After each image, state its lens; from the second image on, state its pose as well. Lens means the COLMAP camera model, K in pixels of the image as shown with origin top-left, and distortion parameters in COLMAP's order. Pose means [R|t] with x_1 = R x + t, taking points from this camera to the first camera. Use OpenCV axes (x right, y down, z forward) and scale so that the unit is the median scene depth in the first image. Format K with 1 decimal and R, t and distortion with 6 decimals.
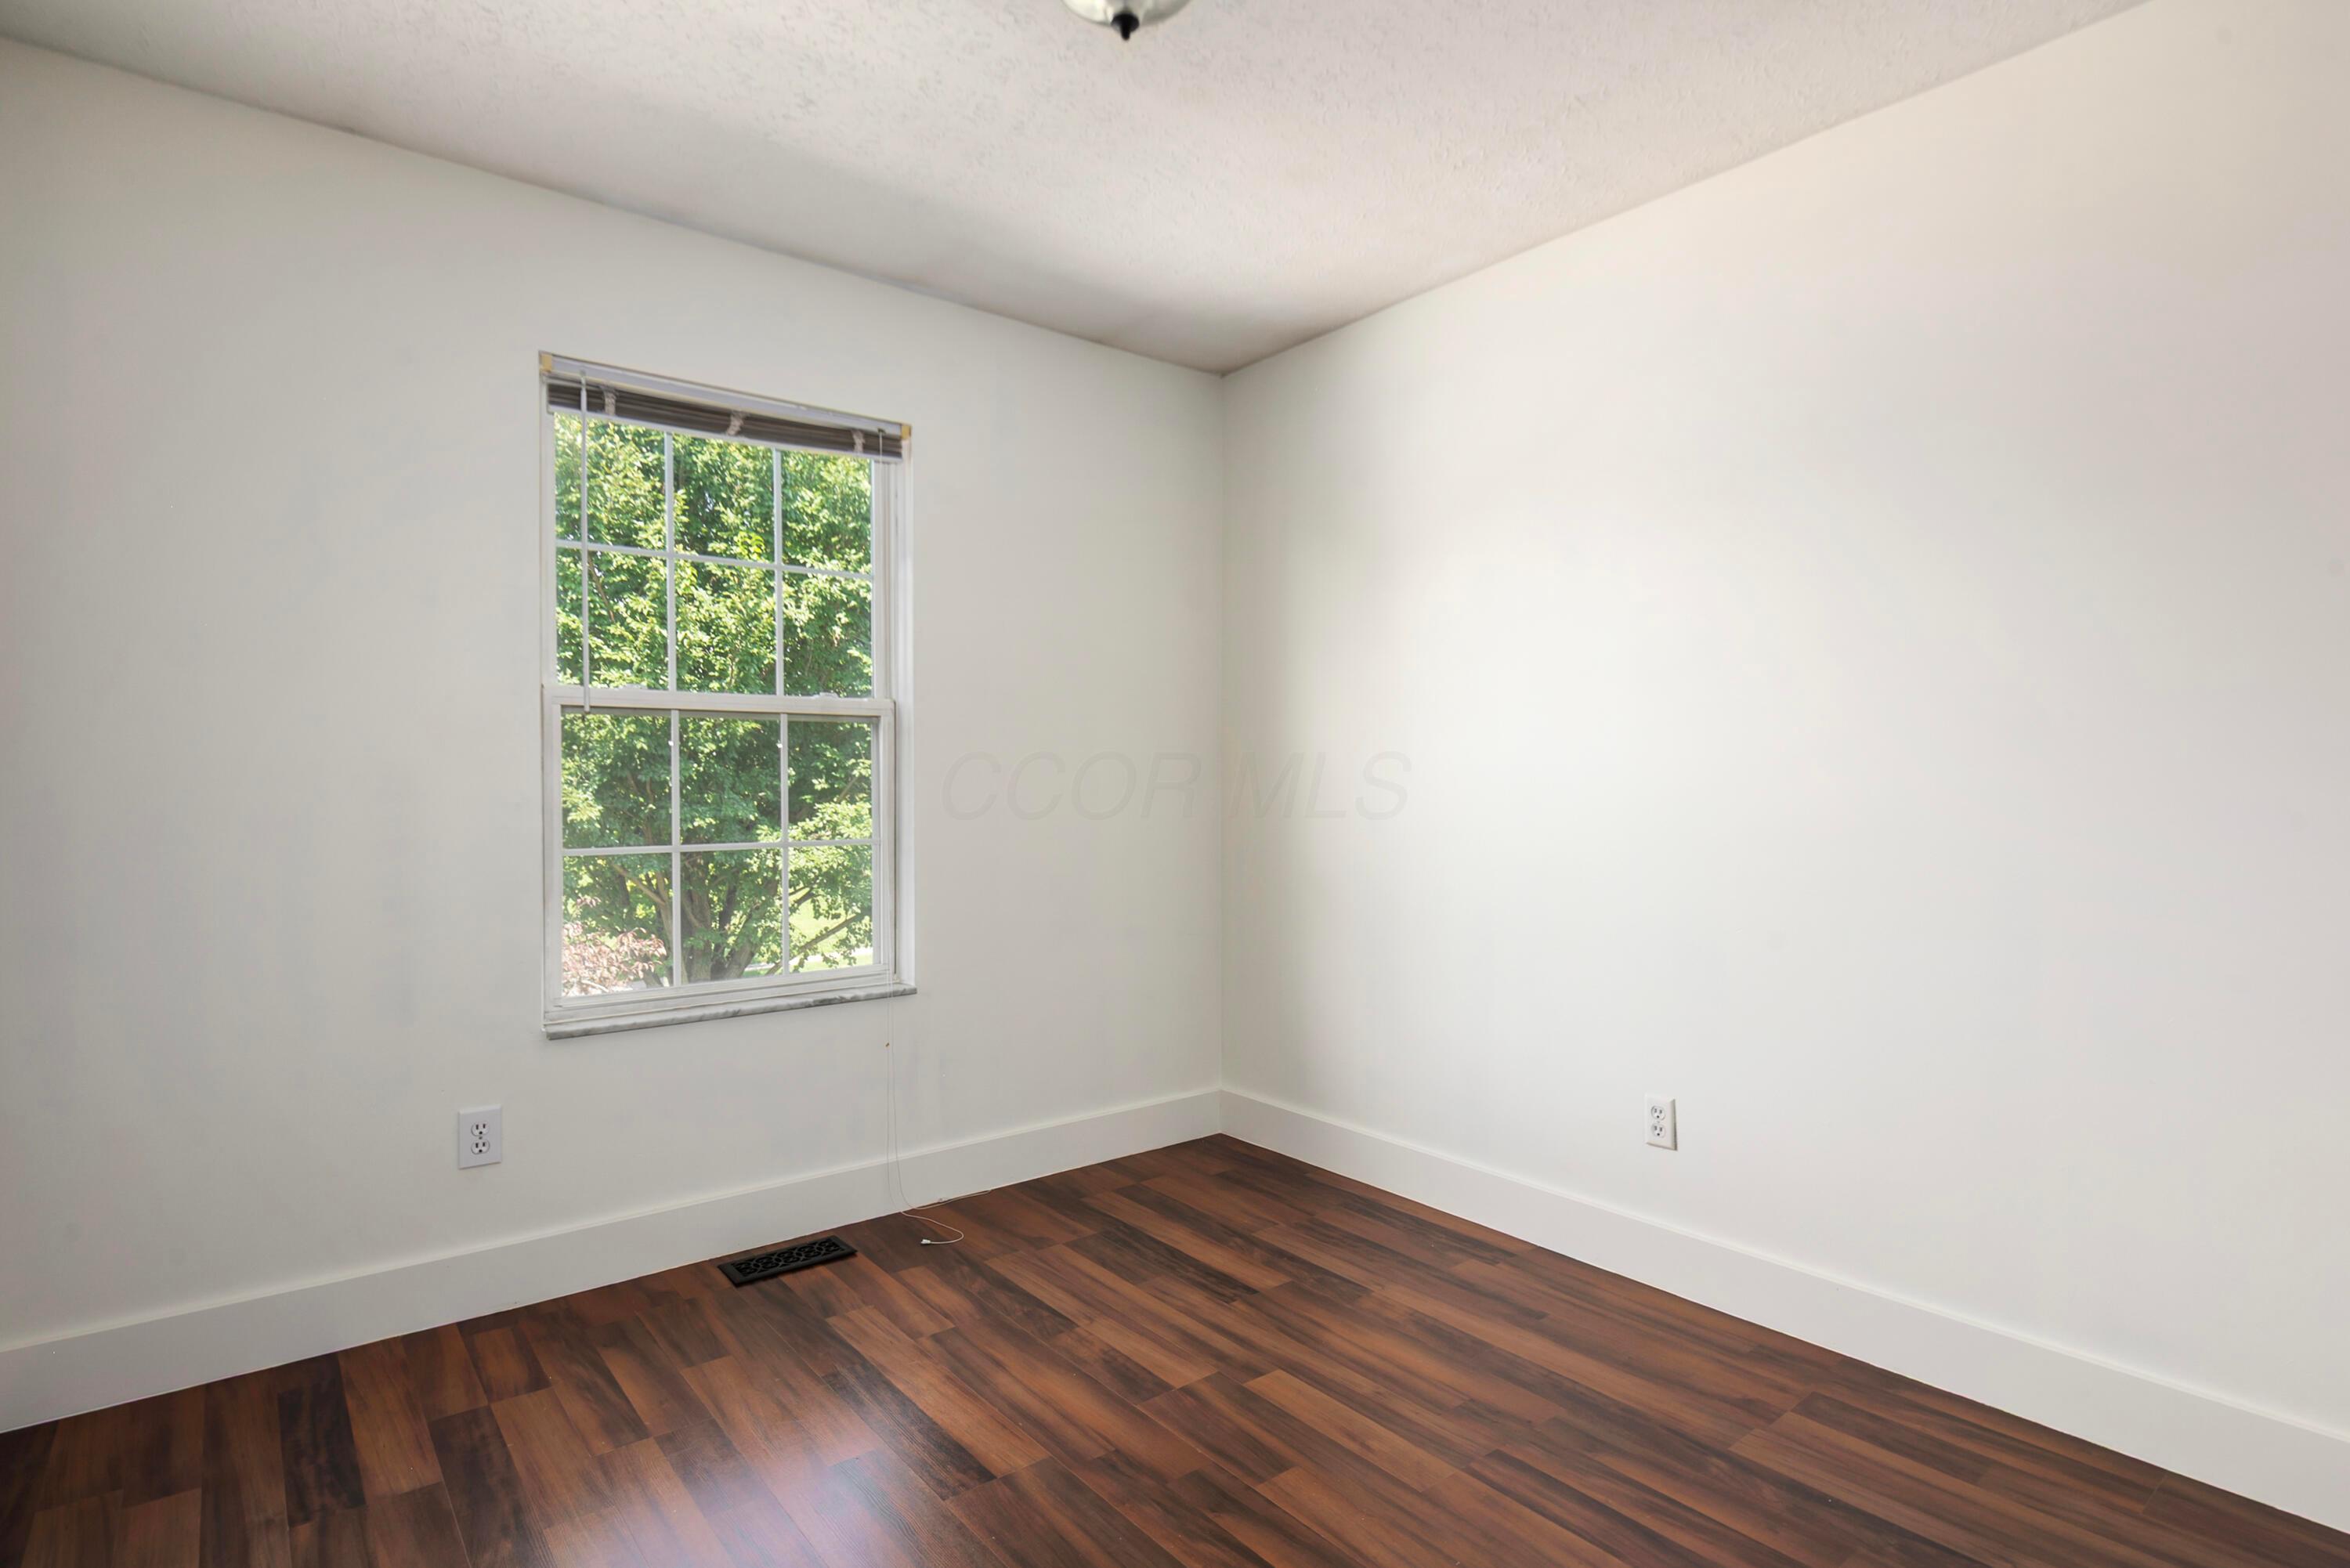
lens RADIAL K [[1194.6, 0, 1164.9], [0, 1194.6, 776.8], [0, 0, 1]] dist [-0.001666, -0.000728]
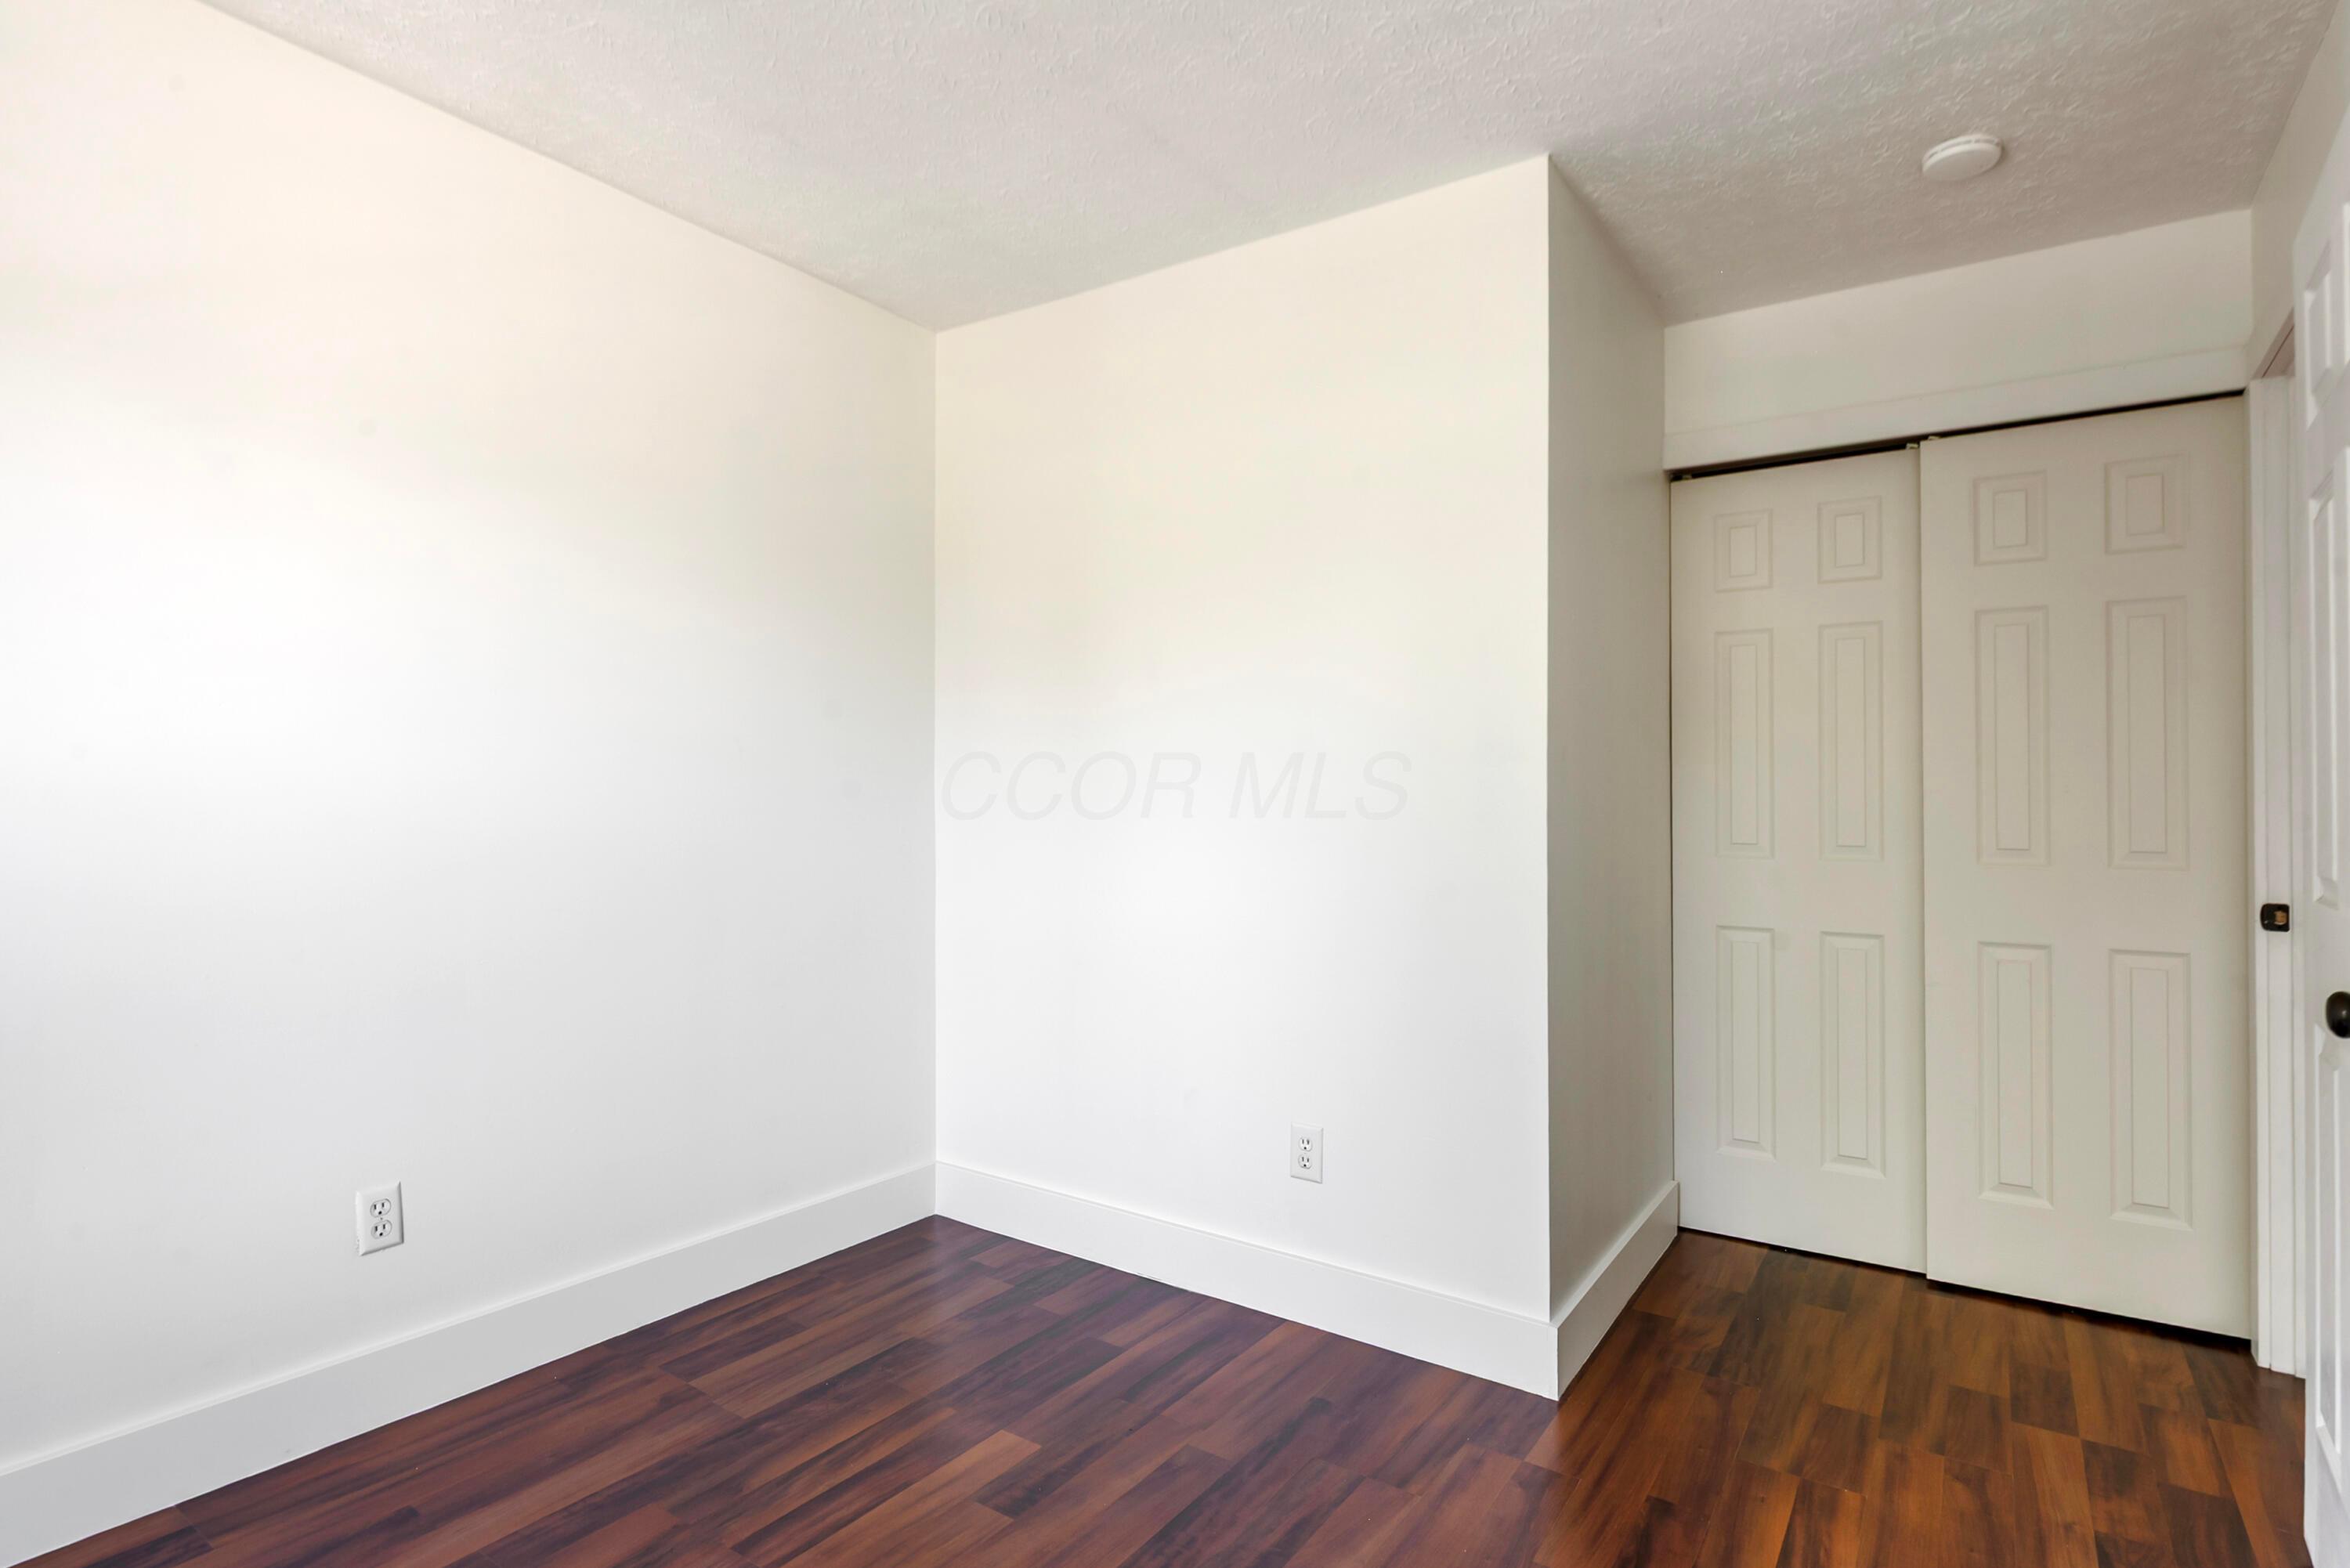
lens RADIAL K [[1194.6, 0, 1159.4], [0, 1194.6, 792.6], [0, 0, 1]] dist [-0.001666, -0.000728]
pose [[-0.292090, 0.010920, 0.956329, -0.635593], [-0.002341, 0.999924, -0.012133, 0.013600], [-0.956388, -0.005783, -0.292042, 0.916116]]
